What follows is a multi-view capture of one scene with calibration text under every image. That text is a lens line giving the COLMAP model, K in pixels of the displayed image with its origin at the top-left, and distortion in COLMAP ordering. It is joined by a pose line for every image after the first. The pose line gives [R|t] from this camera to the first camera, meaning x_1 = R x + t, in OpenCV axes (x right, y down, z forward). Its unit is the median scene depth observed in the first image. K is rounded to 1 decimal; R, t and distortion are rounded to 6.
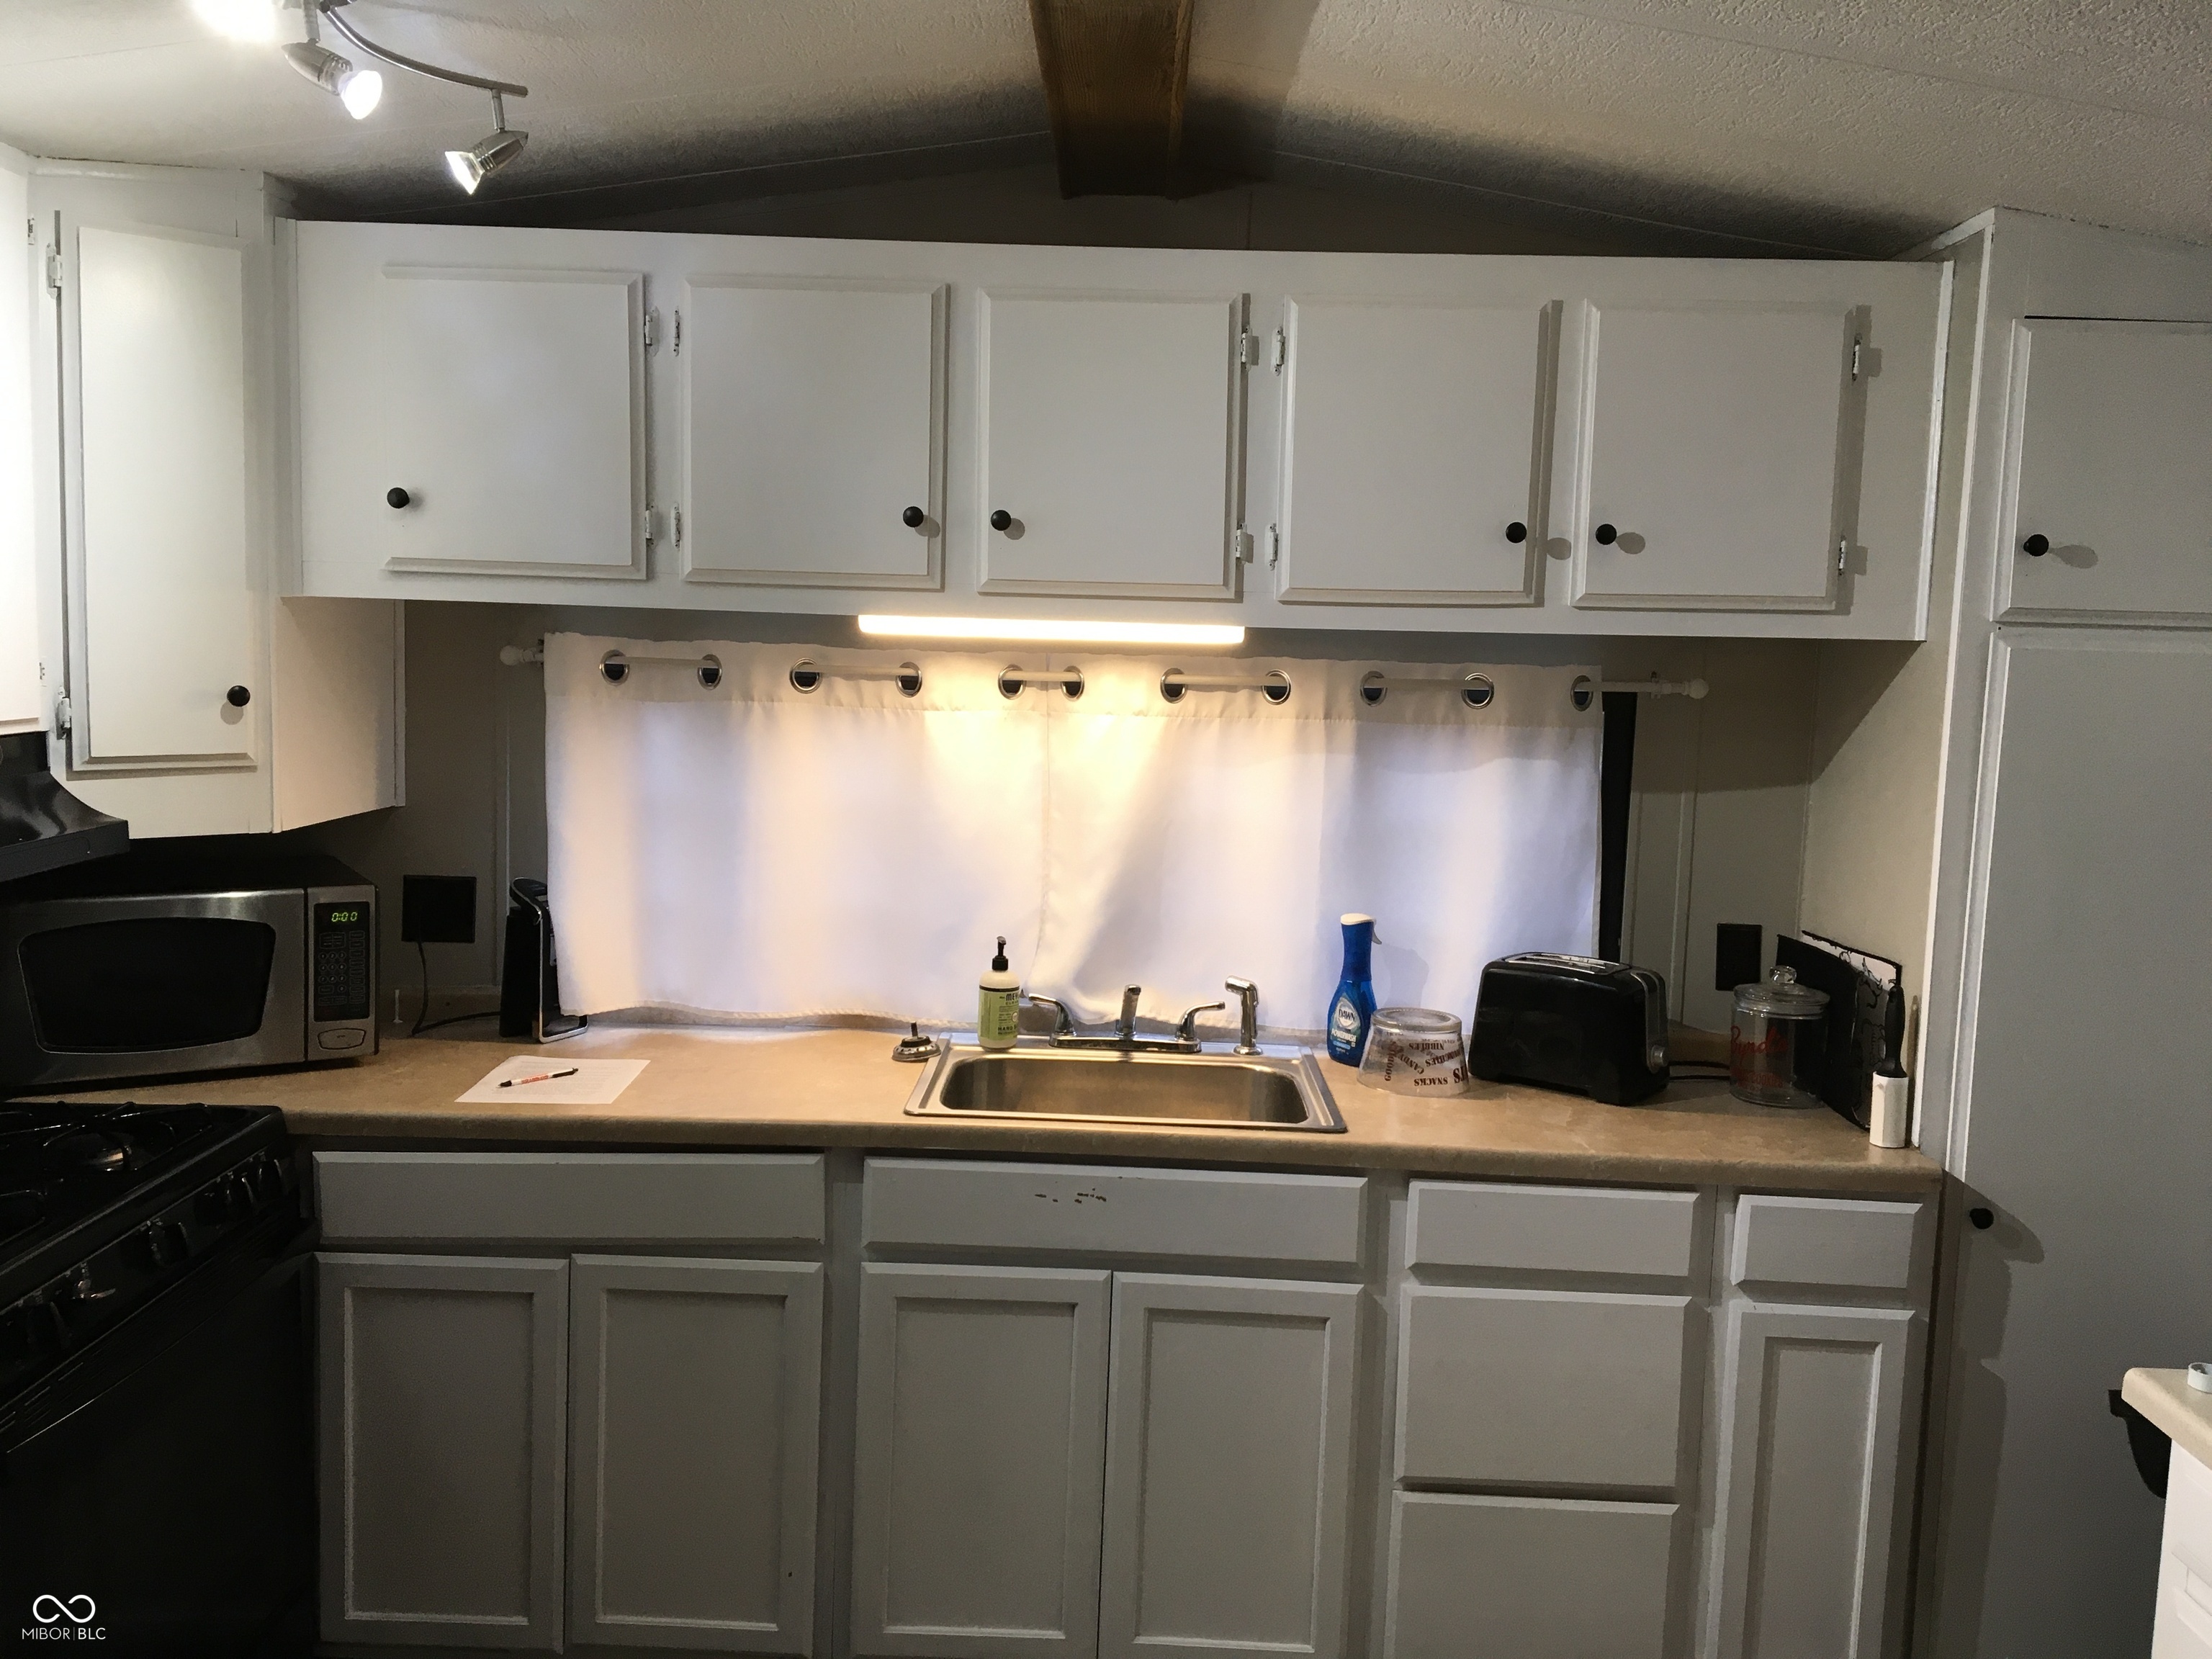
lens RADIAL K [[1865.7, 0, 1125.7], [0, 1865.7, 826.1], [0, 0, 1]] dist [0.077065, -0.113280]
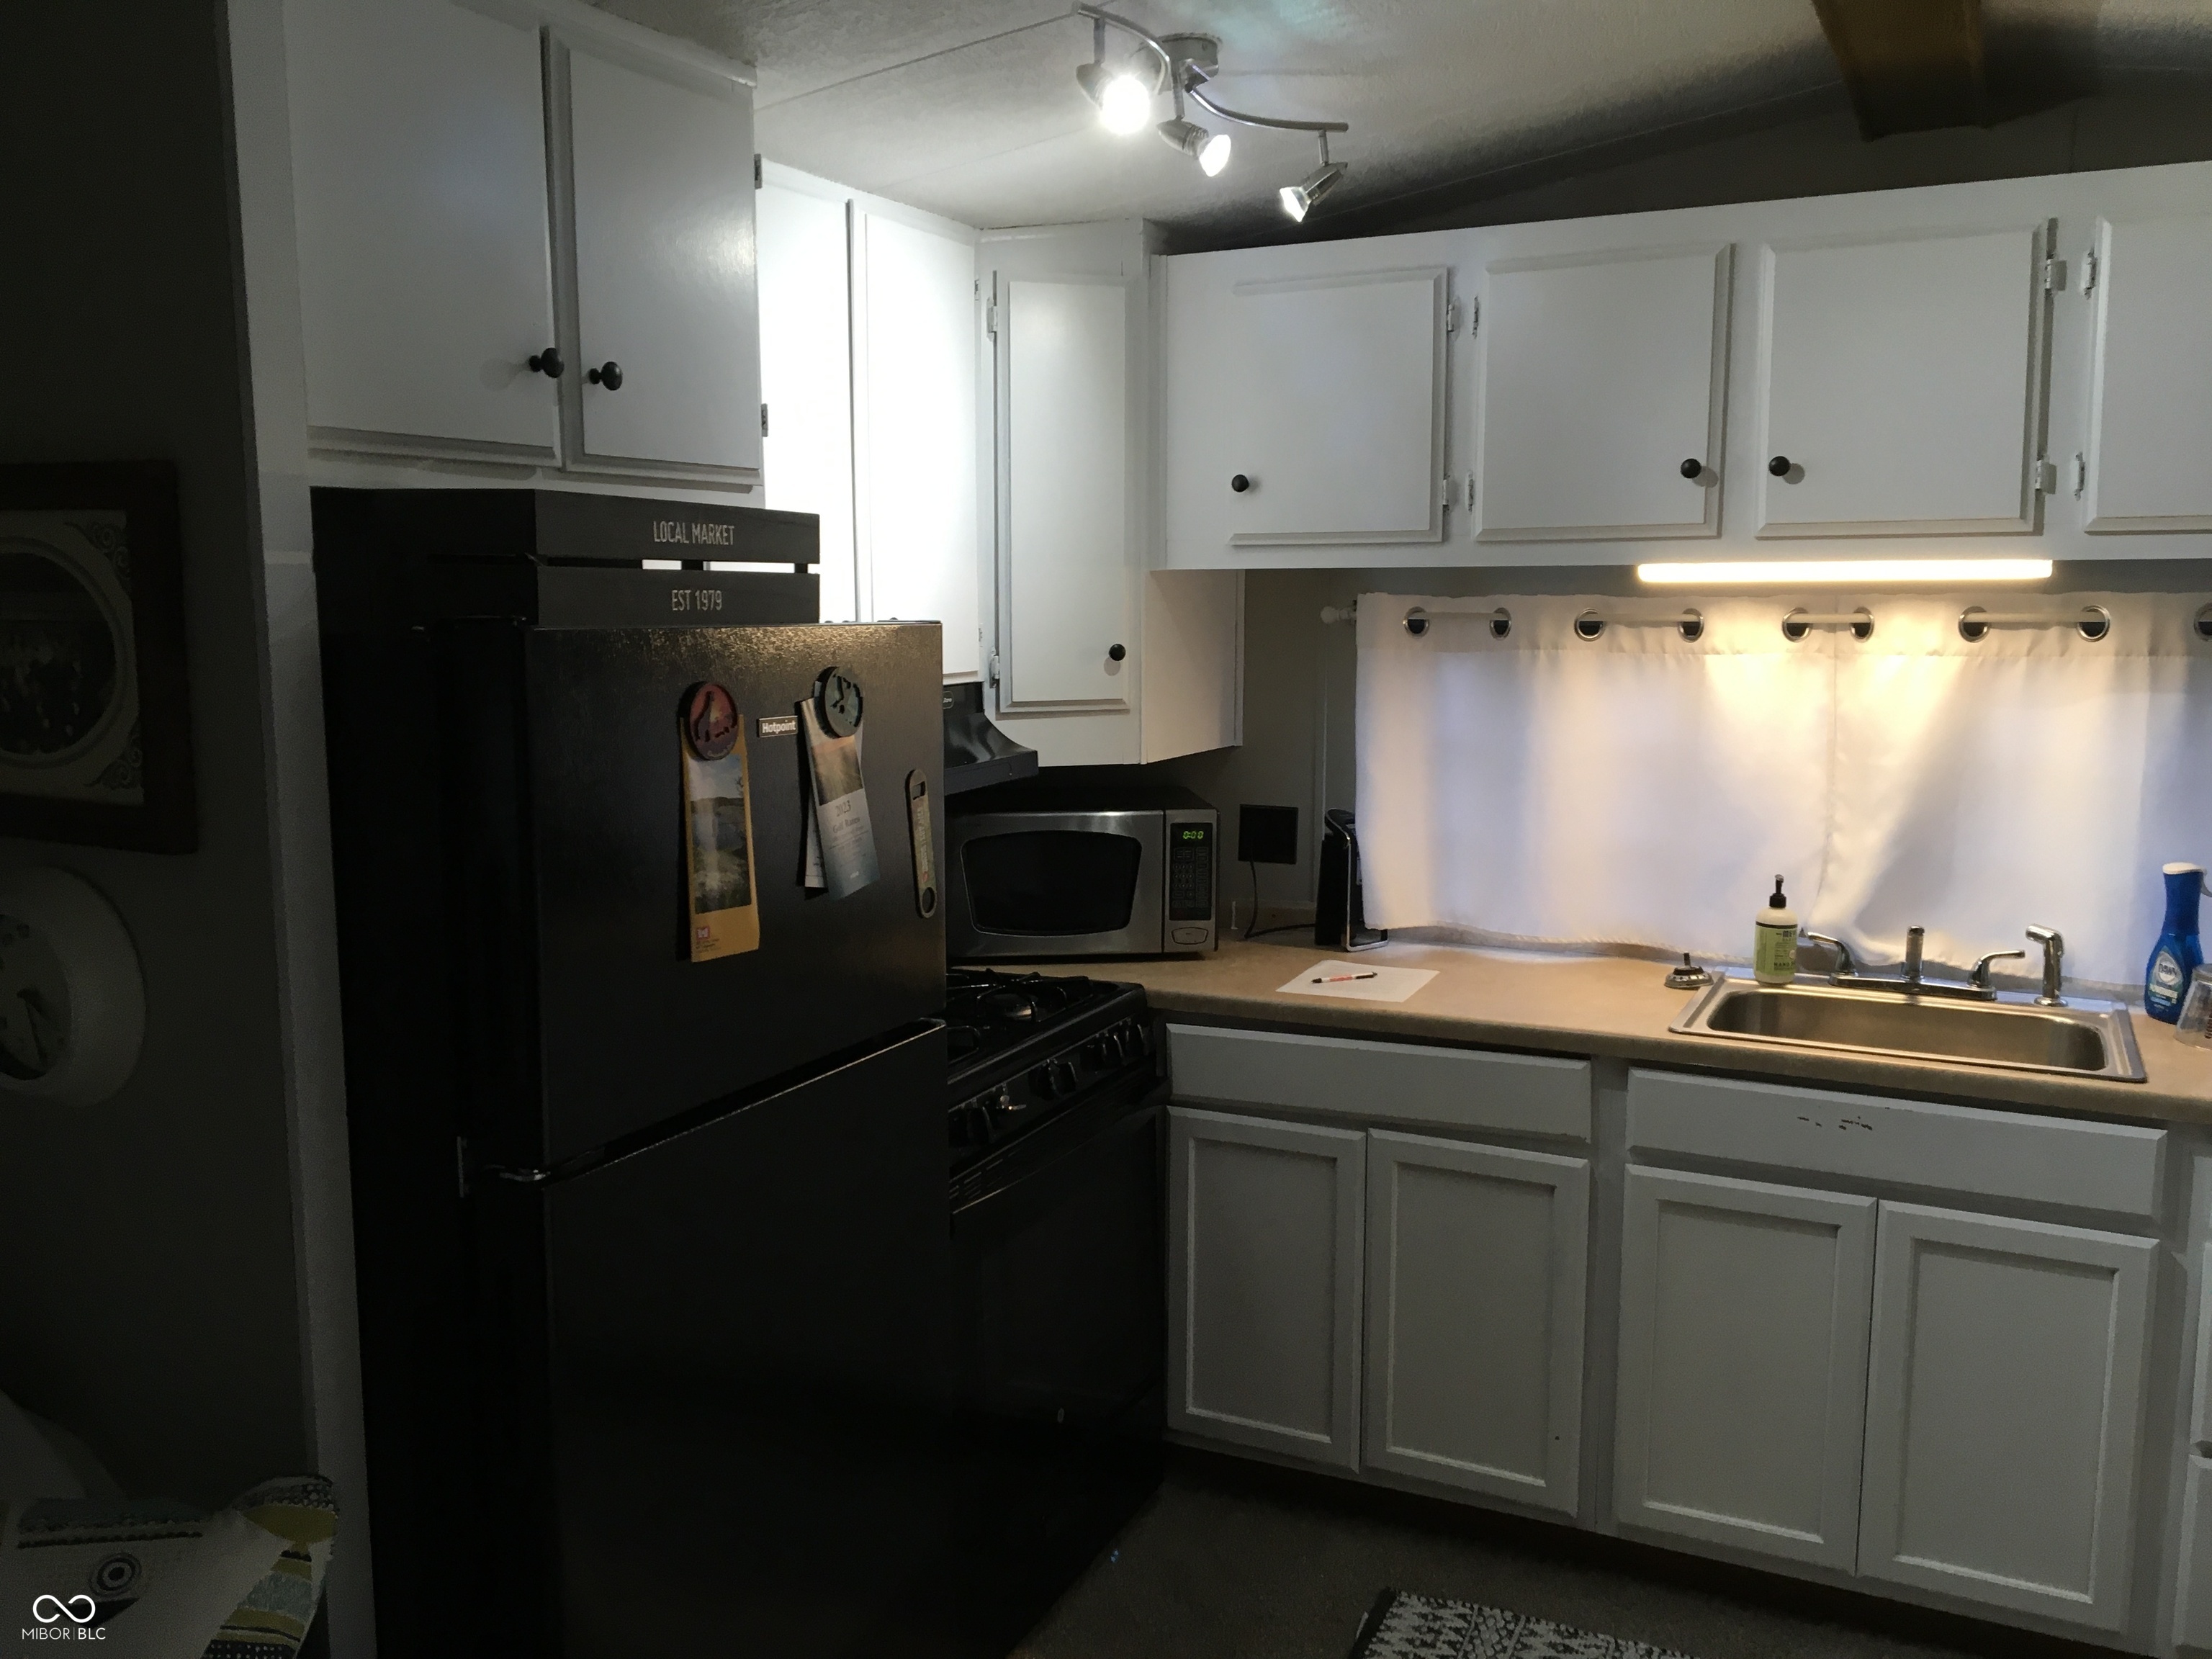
lens RADIAL K [[1865.7, 0, 1106.6], [0, 1865.7, 831.9], [0, 0, 1]] dist [0.077065, -0.113280]
pose [[0.902608, 0.022993, -0.429848, 0.049945], [-0.014777, 0.999639, 0.022444, 0.020721], [0.430209, -0.013907, 0.902622, -0.104211]]
